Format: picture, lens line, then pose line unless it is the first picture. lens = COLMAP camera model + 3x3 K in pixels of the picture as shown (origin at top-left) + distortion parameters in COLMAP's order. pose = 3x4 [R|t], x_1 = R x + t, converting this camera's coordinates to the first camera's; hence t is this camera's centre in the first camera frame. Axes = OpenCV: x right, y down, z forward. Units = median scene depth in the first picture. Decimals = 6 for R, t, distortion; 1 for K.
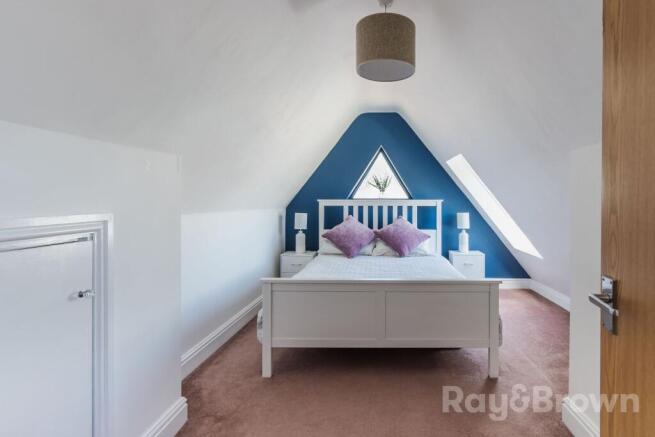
lens RADIAL K [[290.1, 0, 327.5], [0, 290.1, 218.5], [0, 0, 1]] dist [0.000461, 0.000040]
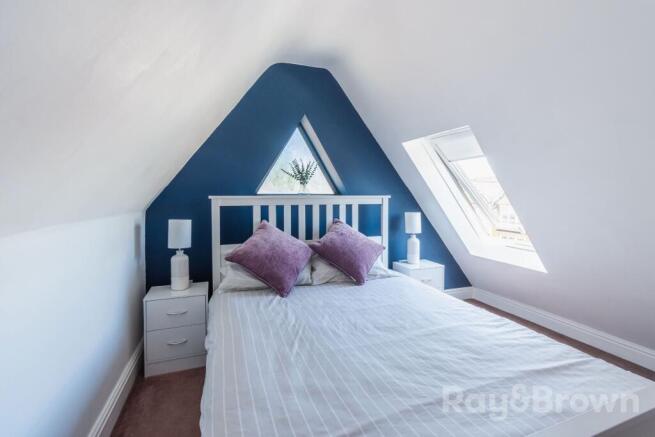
lens RADIAL K [[329.9, 0, 327.5], [0, 329.9, 218.5], [0, 0, 1]] dist [-0.001165, -0.000049]
pose [[0.922269, -0.031134, 0.385292, -0.072080], [0.032048, 0.999478, 0.004051, -0.013940], [-0.385217, 0.008612, 0.922786, 0.282834]]
